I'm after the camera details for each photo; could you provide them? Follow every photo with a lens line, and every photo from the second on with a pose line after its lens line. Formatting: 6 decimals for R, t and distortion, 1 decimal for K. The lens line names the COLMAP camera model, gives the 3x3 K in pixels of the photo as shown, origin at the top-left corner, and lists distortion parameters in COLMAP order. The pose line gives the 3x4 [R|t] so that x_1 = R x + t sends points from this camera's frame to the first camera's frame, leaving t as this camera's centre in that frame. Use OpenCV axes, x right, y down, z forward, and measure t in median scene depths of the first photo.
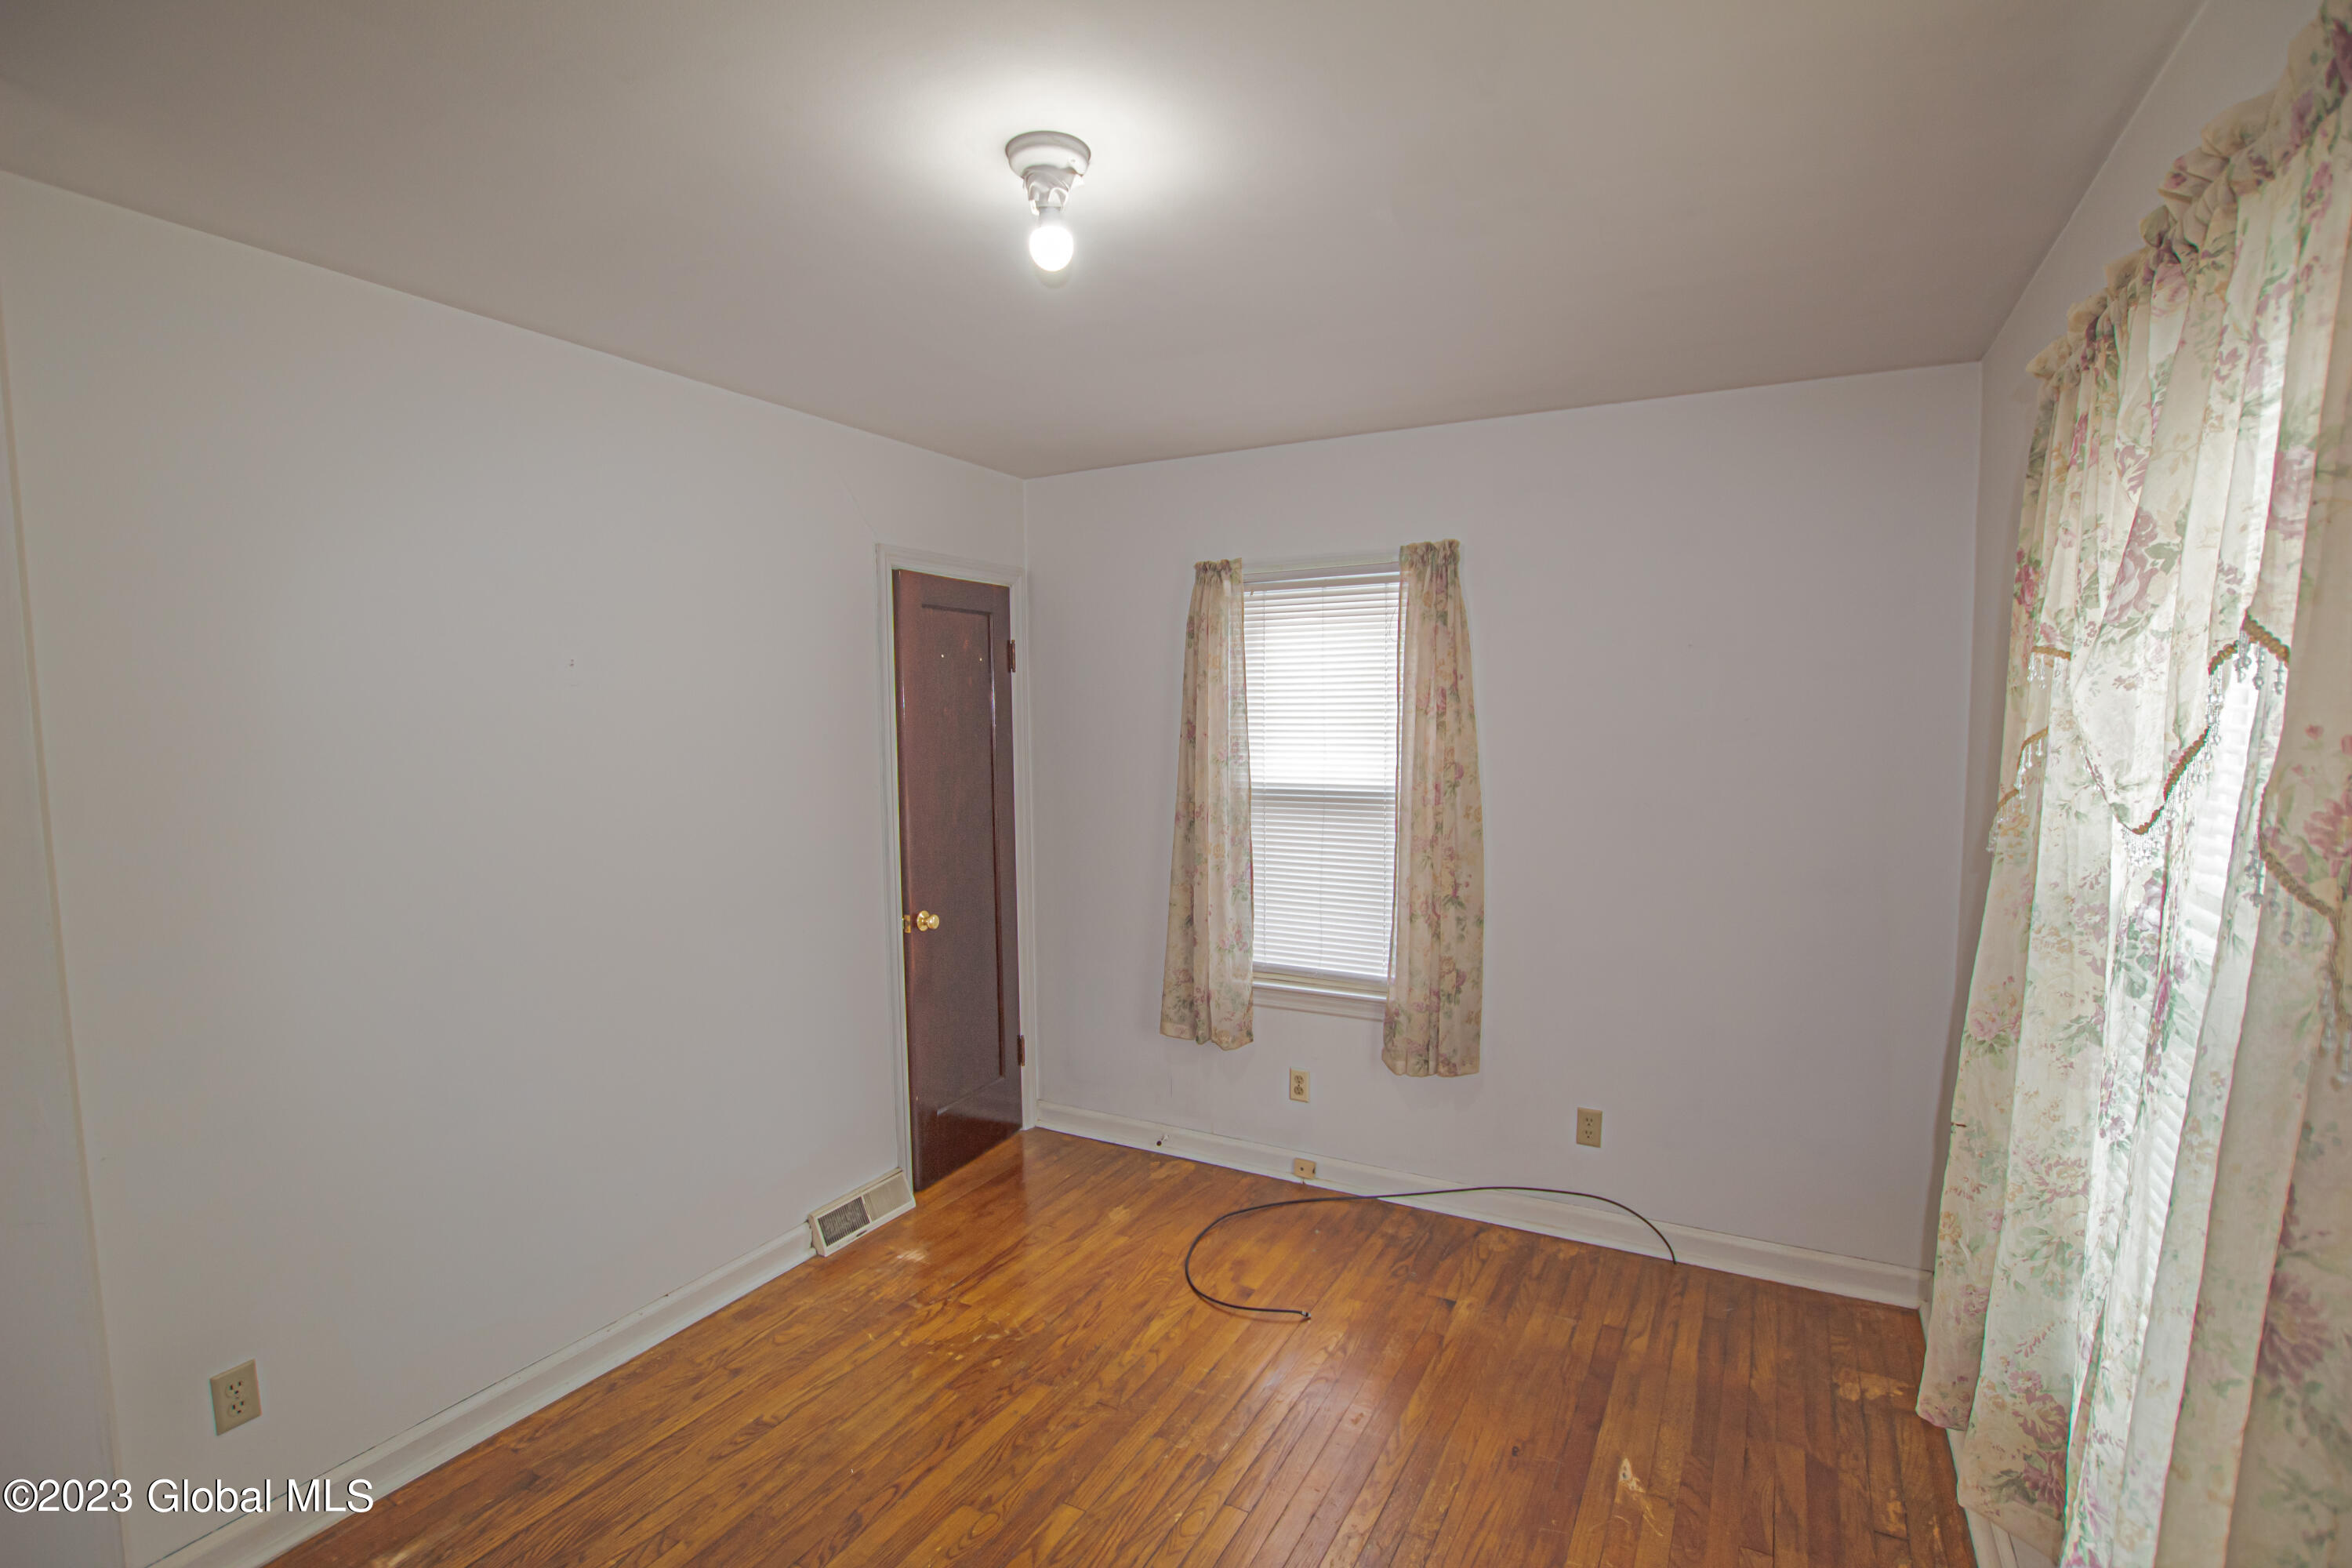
lens RADIAL K [[1086.2, 0, 1196.4], [0, 1086.2, 792.0], [0, 0, 1]] dist [-0.036300, 0.005888]
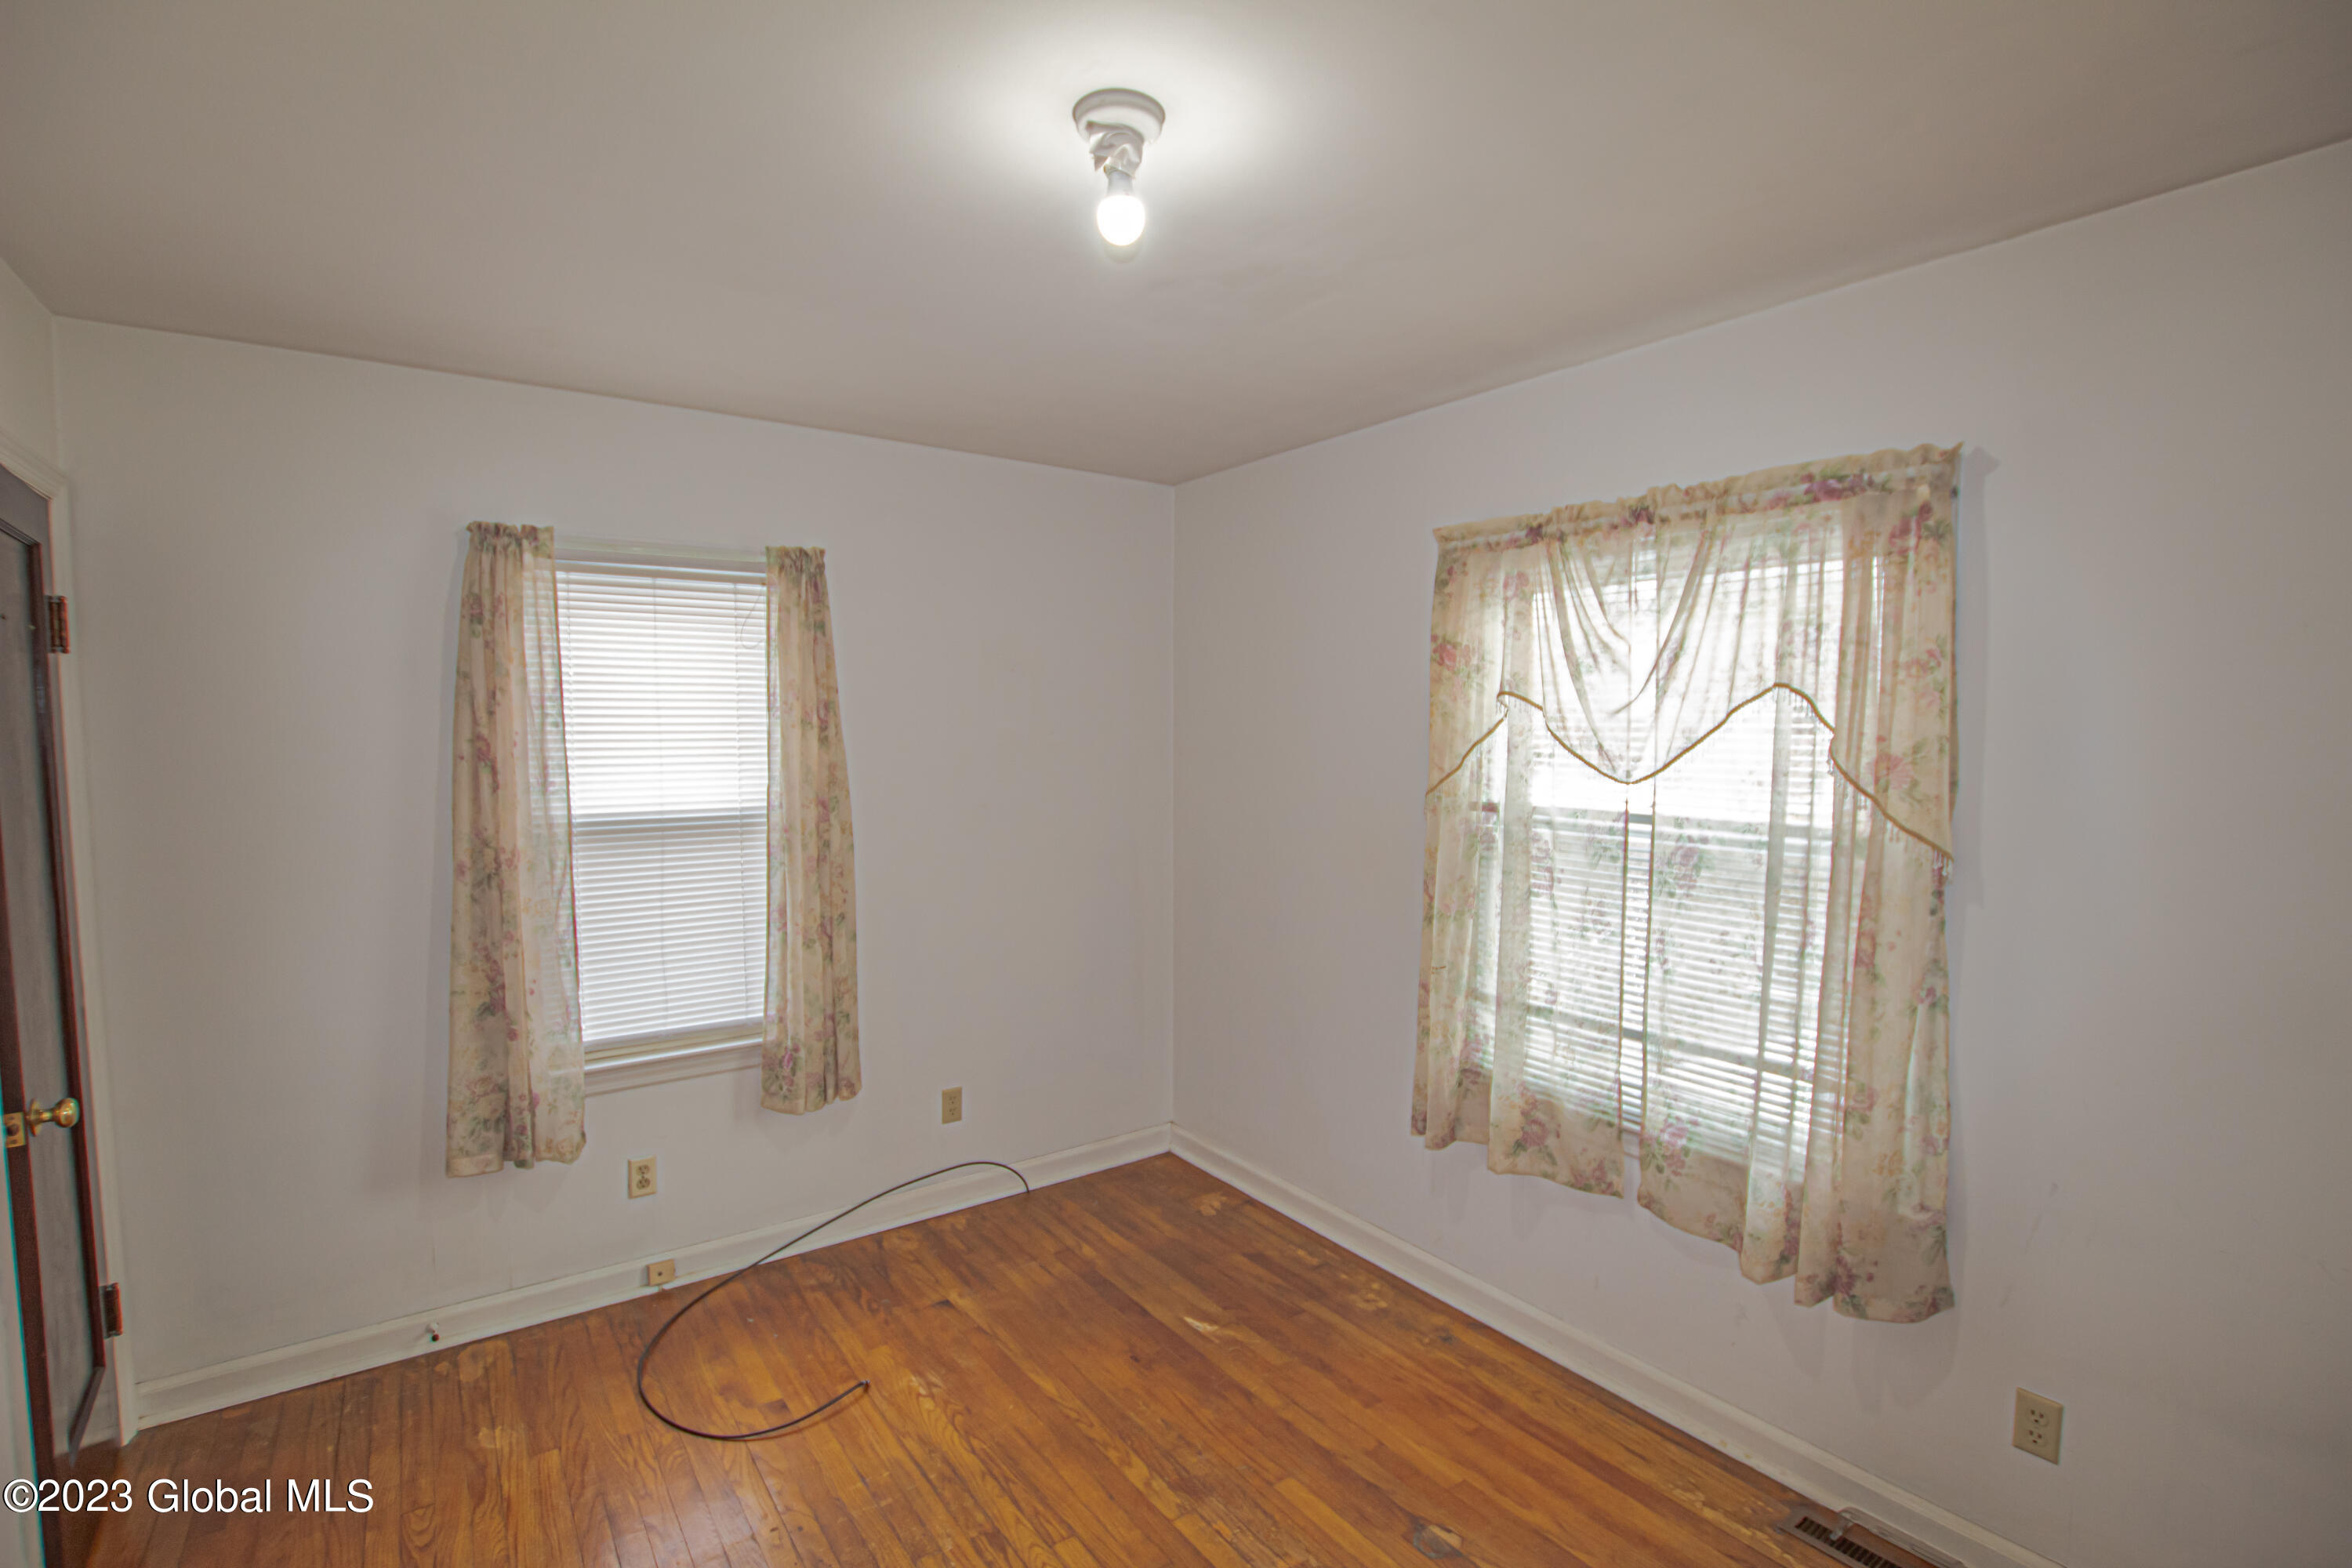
lens RADIAL K [[1086.2, 0, 1193.1], [0, 1086.2, 781.0], [0, 0, 1]] dist [-0.036300, 0.005888]
pose [[0.430033, -0.042672, 0.901804, -0.478325], [0.058929, 0.998079, 0.019127, -0.022466], [-0.900888, 0.044917, 0.431721, 0.273758]]
